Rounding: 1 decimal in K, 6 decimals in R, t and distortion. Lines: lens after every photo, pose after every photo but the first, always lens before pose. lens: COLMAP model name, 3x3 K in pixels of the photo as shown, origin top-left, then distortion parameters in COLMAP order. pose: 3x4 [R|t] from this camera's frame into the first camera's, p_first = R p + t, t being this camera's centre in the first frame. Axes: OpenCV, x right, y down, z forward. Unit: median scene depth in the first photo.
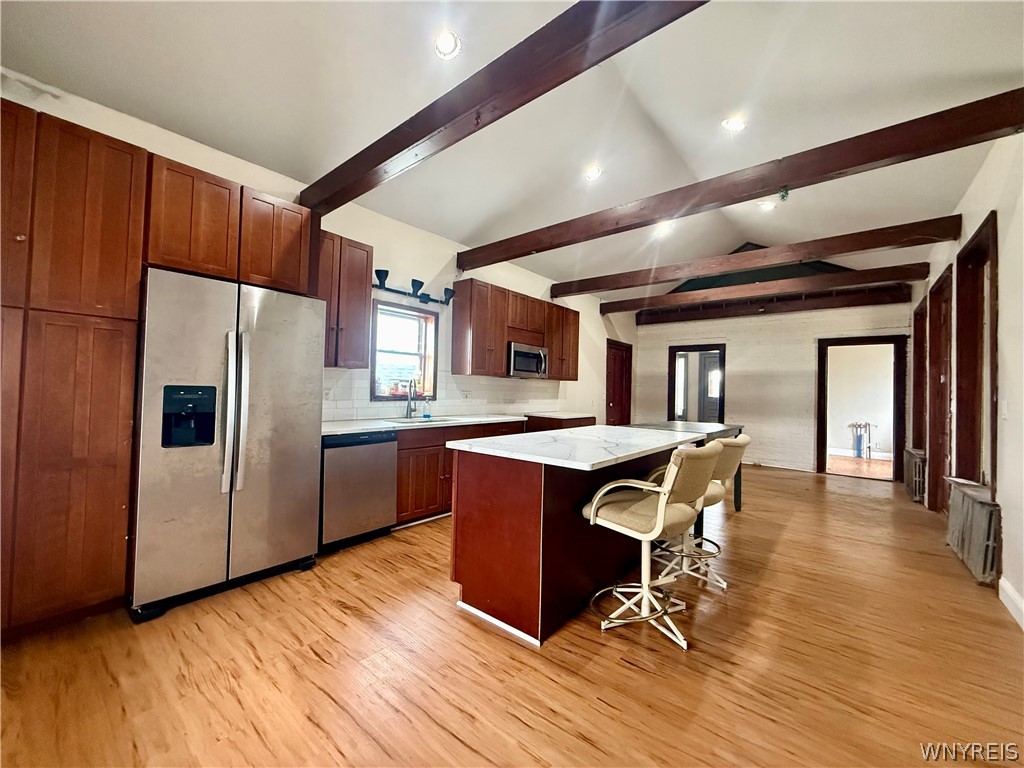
lens RADIAL K [[408.3, 0, 509.3], [0, 408.3, 379.6], [0, 0, 1]] dist [0.002093, -0.000353]
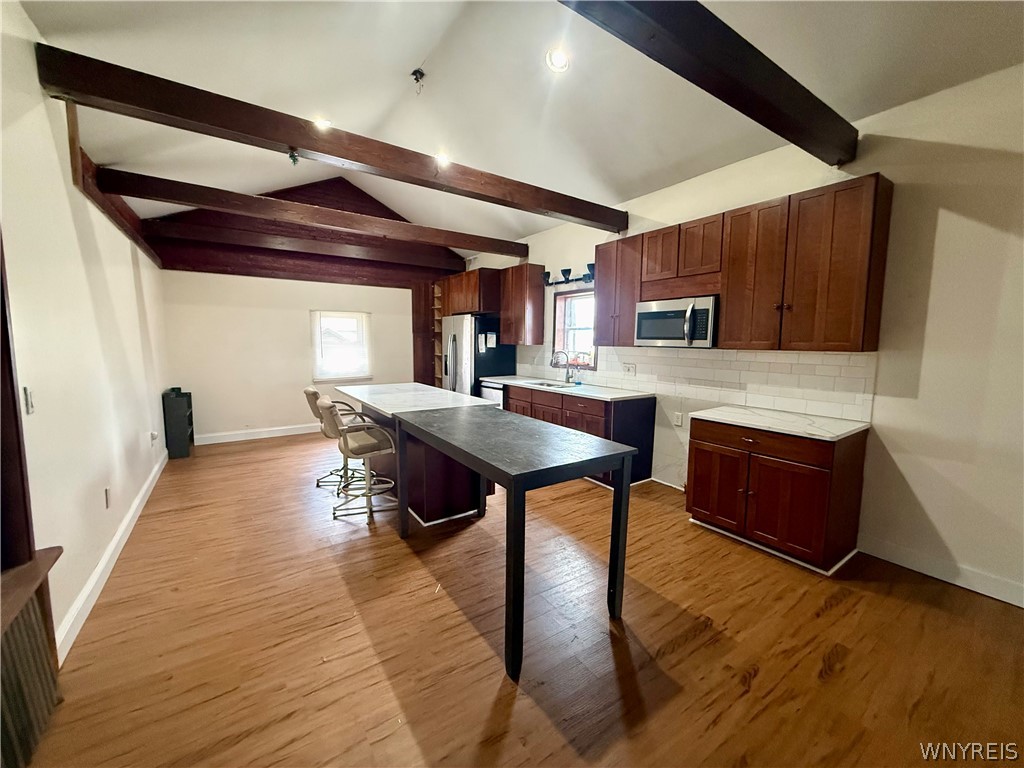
lens RADIAL K [[408.3, 0, 512.1], [0, 408.3, 383.9], [0, 0, 1]] dist [0.002093, -0.000353]
pose [[-0.284508, 0.068098, -0.956252, 1.039915], [0.003245, 0.997537, 0.070073, 0.010133], [0.958668, 0.016833, -0.284028, 1.247915]]
